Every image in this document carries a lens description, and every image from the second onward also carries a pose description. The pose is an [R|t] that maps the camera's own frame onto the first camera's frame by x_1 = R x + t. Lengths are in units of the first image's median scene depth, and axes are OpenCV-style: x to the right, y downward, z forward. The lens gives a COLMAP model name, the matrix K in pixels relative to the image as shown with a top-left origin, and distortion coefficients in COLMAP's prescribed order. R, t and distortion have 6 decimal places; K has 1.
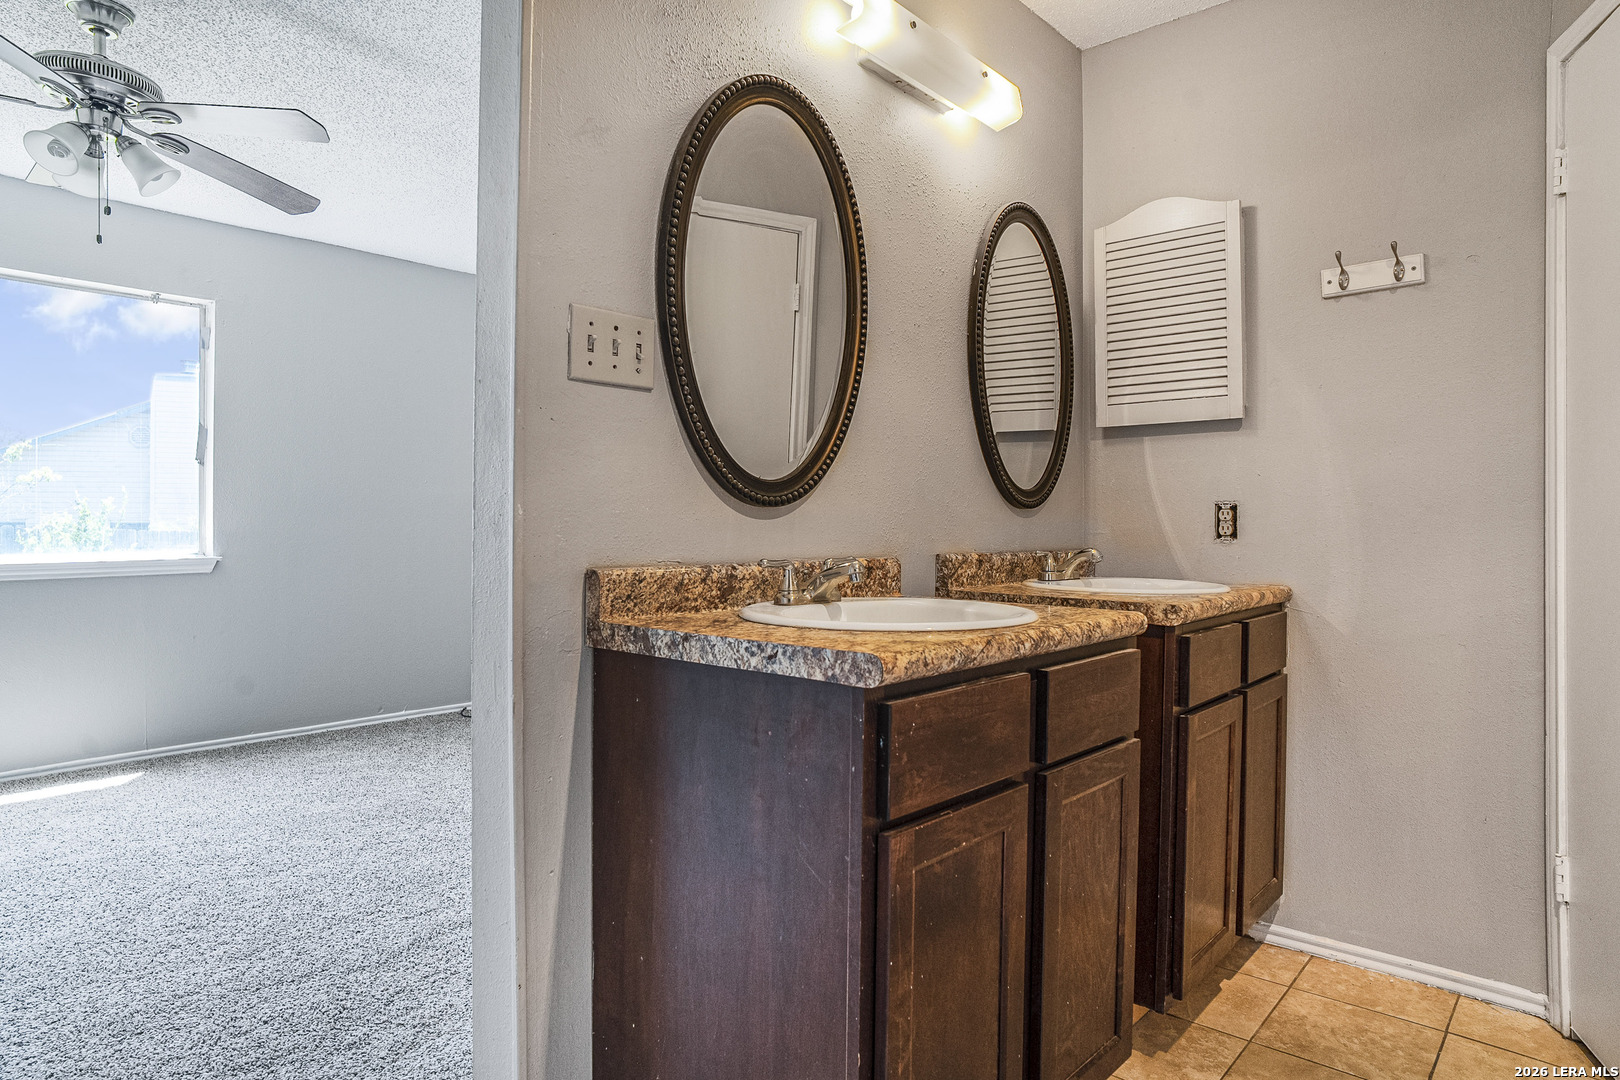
lens RADIAL K [[977.8, 0, 814.7], [0, 977.8, 530.7], [0, 0, 1]] dist [-0.060812, 0.043126]
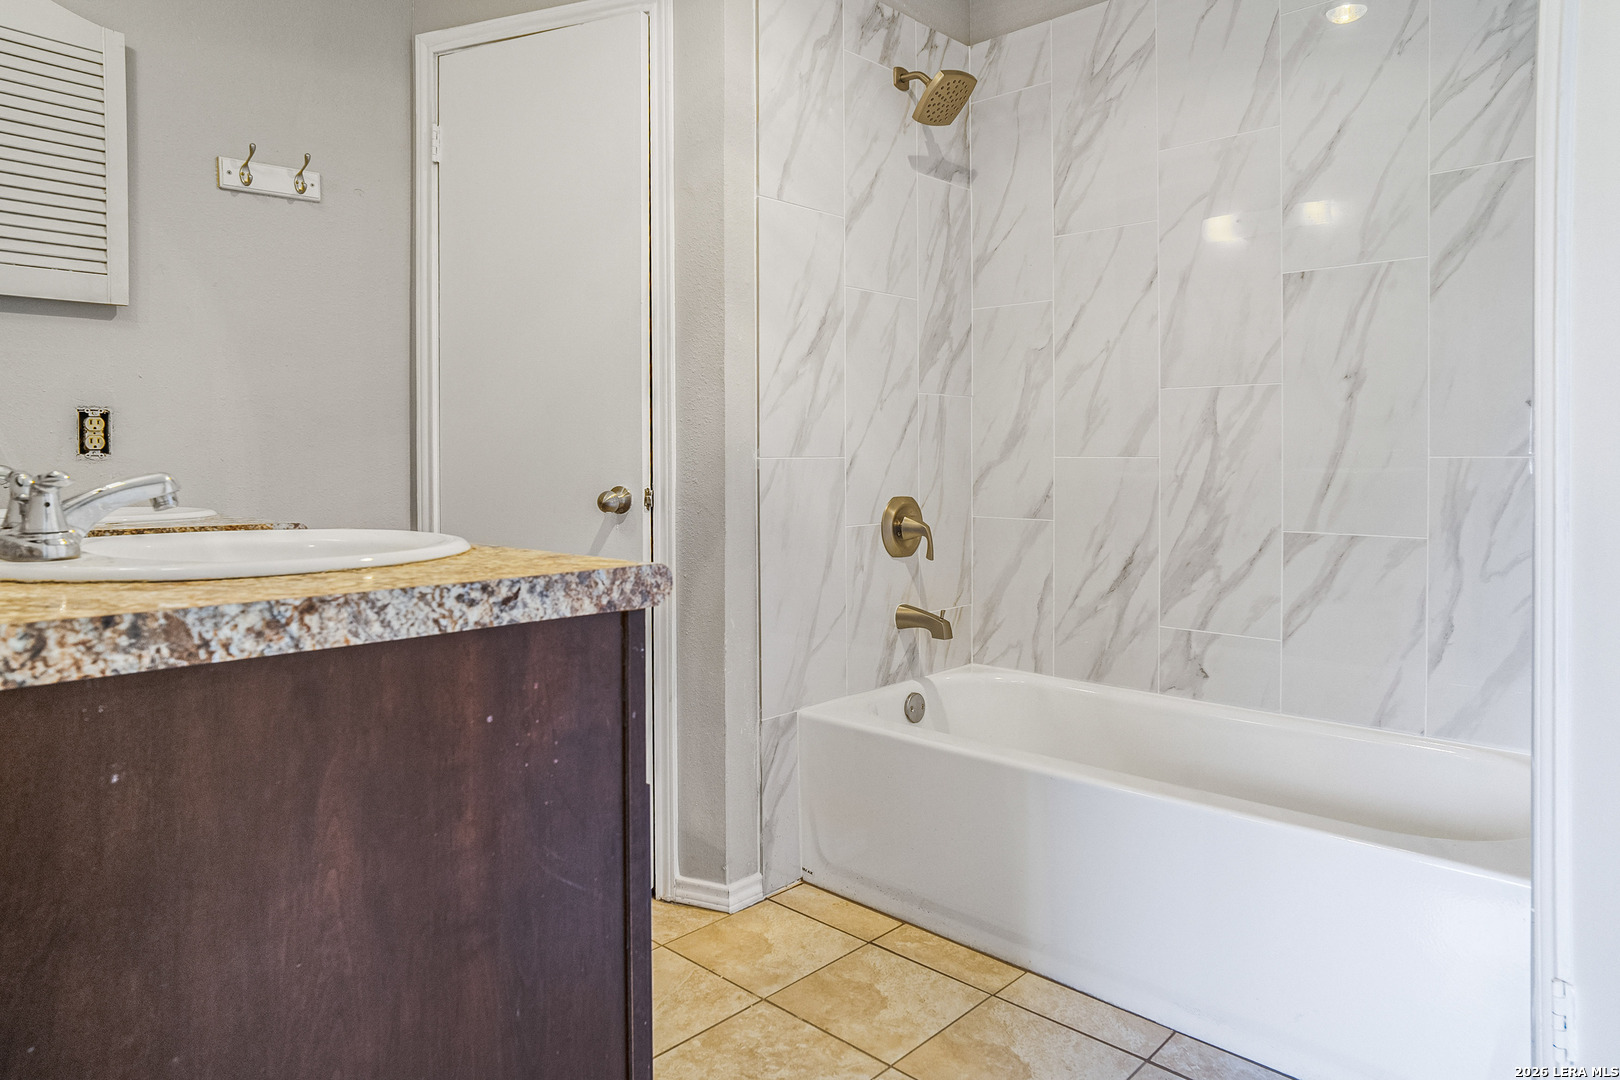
lens RADIAL K [[977.8, 0, 829.7], [0, 977.8, 475.2], [0, 0, 1]] dist [-0.060812, 0.043126]
pose [[0.066436, -0.023383, 0.997517, -0.668083], [0.012339, 0.999668, 0.022612, 0.031705], [-0.997714, 0.010806, 0.066702, 0.719276]]
